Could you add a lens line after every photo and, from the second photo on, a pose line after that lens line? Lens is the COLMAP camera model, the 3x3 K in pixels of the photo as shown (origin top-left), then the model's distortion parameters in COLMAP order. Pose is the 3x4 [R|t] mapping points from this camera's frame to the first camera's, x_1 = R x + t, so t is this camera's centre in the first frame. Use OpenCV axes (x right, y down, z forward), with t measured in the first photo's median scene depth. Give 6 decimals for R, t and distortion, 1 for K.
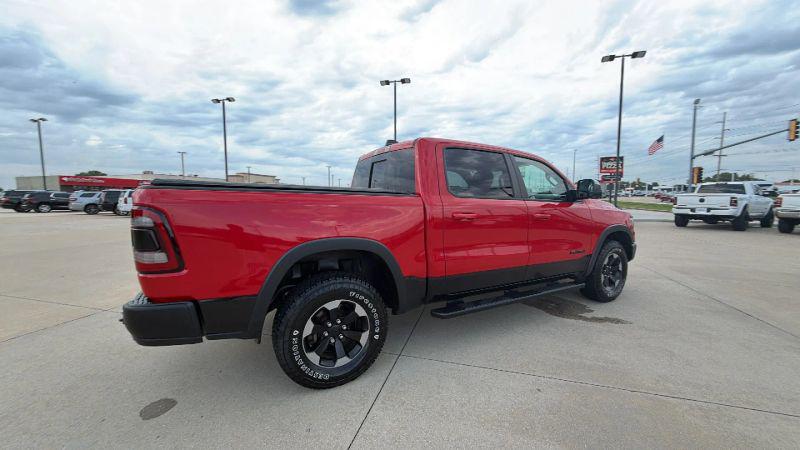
lens RADIAL K [[305.4, 0, 398.5], [0, 305.4, 226.4], [0, 0, 1]] dist [0.001507, -0.000074]
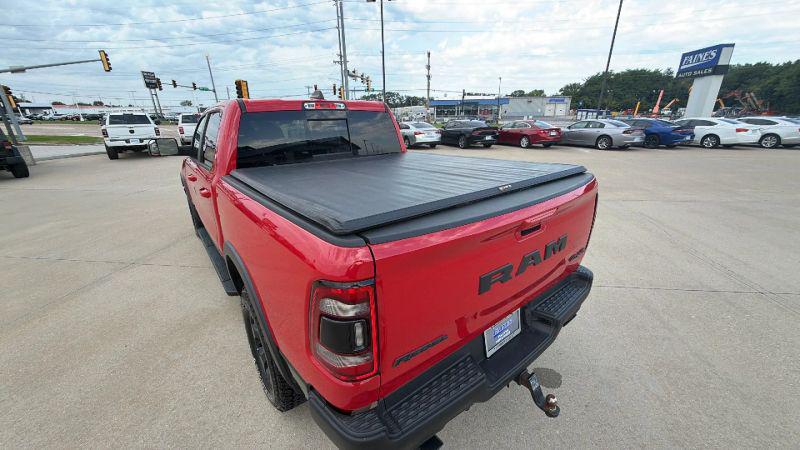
lens RADIAL K [[305.4, 0, 399.6], [0, 305.4, 228.6], [0, 0, 1]] dist [0.001507, -0.000074]
pose [[-0.157592, -0.345940, 0.924927, -0.140101], [0.108673, 0.924867, 0.364433, -0.032927], [-0.981506, 0.157947, -0.108158, 0.141841]]
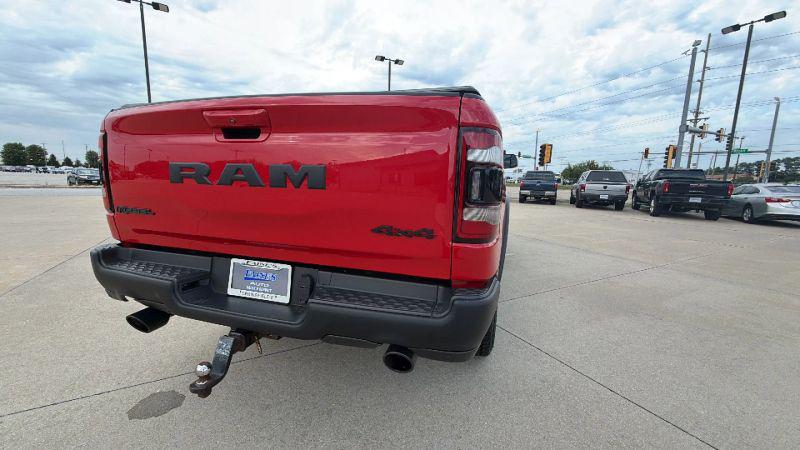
lens RADIAL K [[305.4, 0, 398.8], [0, 305.4, 227.3], [0, 0, 1]] dist [0.001507, -0.000074]
pose [[0.710639, -0.089916, 0.697788, -0.105889], [0.039689, 0.995344, 0.087839, 0.004775], [-0.702437, -0.034727, 0.710899, 0.052603]]
